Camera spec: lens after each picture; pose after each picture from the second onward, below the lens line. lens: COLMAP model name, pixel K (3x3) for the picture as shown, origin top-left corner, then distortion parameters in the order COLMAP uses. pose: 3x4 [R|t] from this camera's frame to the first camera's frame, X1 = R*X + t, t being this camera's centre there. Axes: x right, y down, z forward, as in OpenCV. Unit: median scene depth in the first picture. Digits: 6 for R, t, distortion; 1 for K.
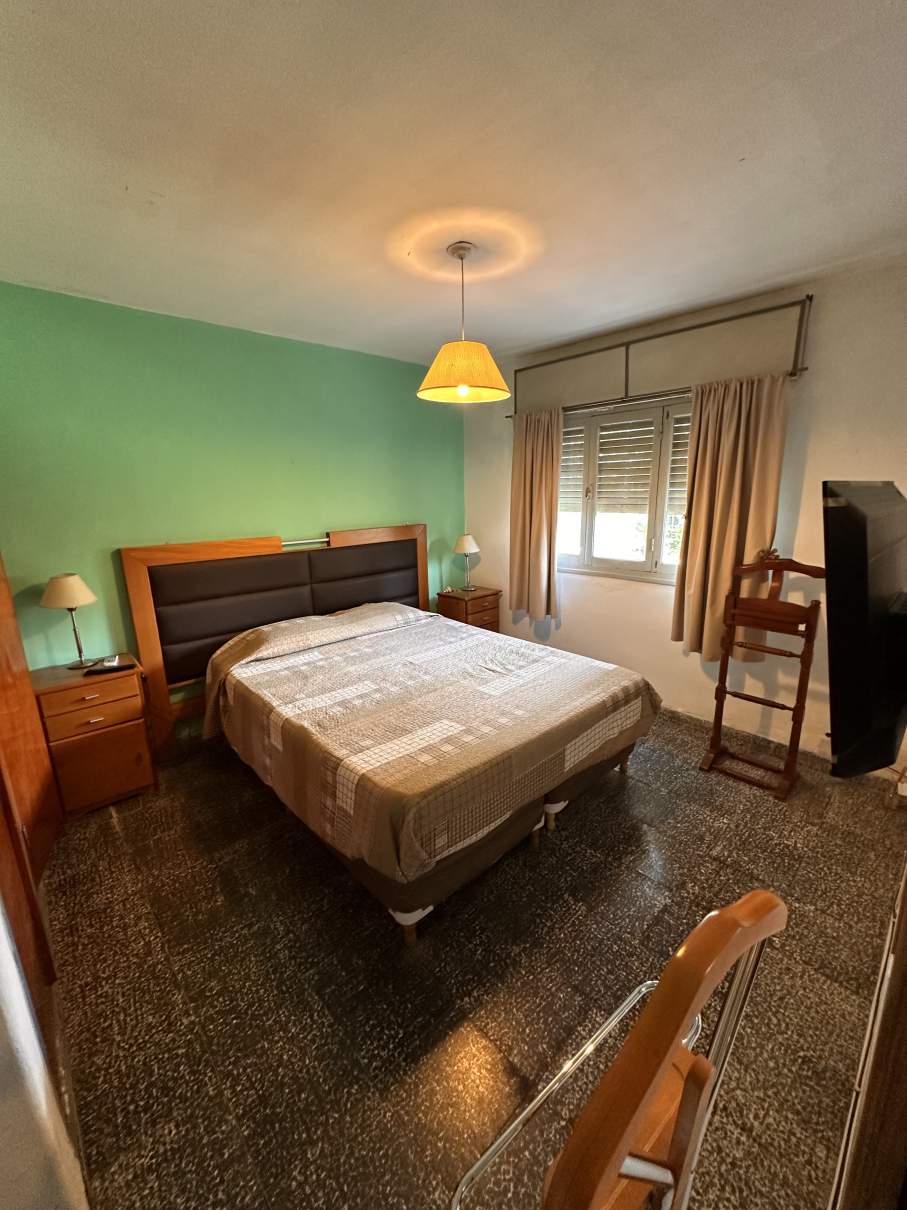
lens RADIAL K [[483.3, 0, 453.5], [0, 483.3, 605.0], [0, 0, 1]] dist [-0.003976, 0.001003]
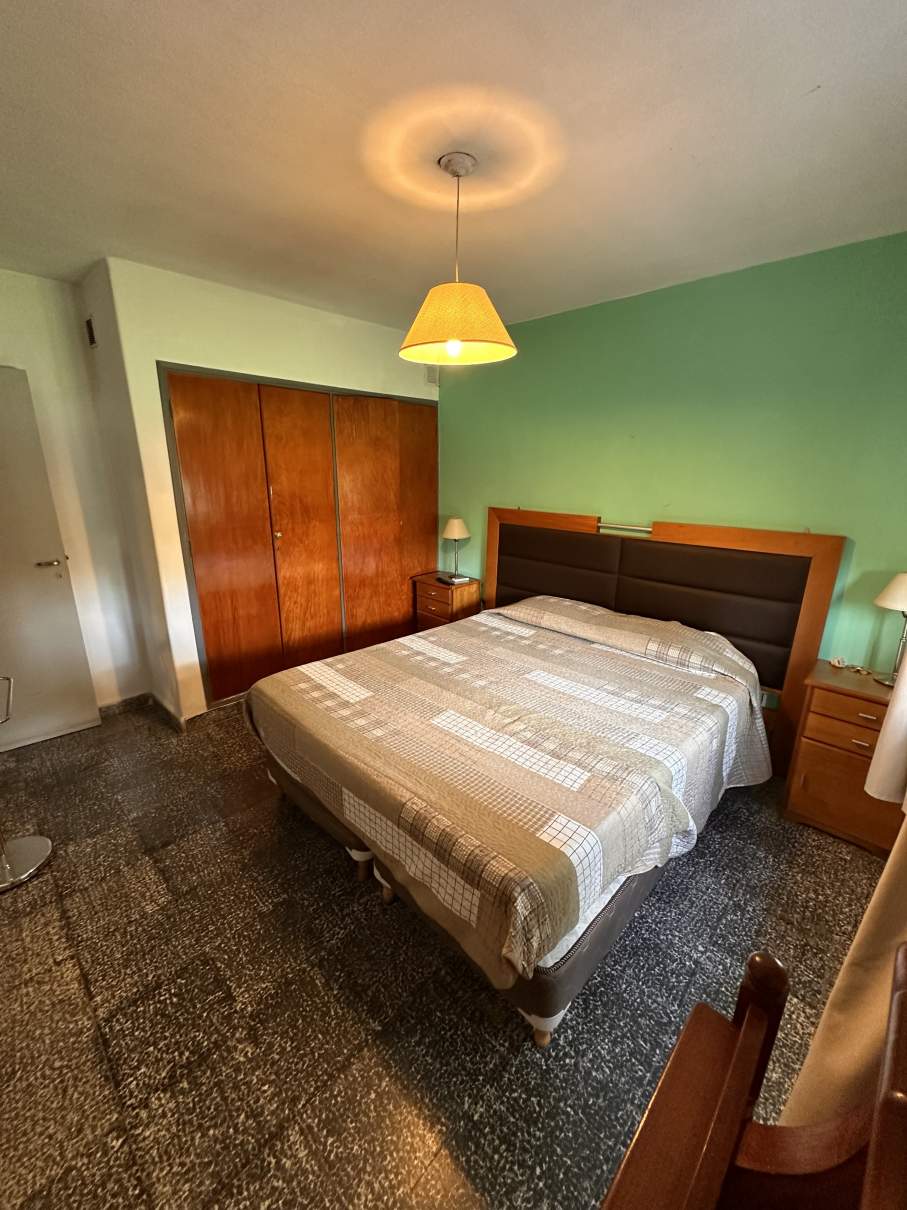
lens RADIAL K [[483.3, 0, 453.5], [0, 483.3, 605.0], [0, 0, 1]] dist [-0.003976, 0.001003]
pose [[0.051784, 0.294968, -0.954103, 0.770389], [-0.244385, 0.930080, 0.274277, -0.222427], [0.968295, 0.218965, 0.120249, 0.832662]]
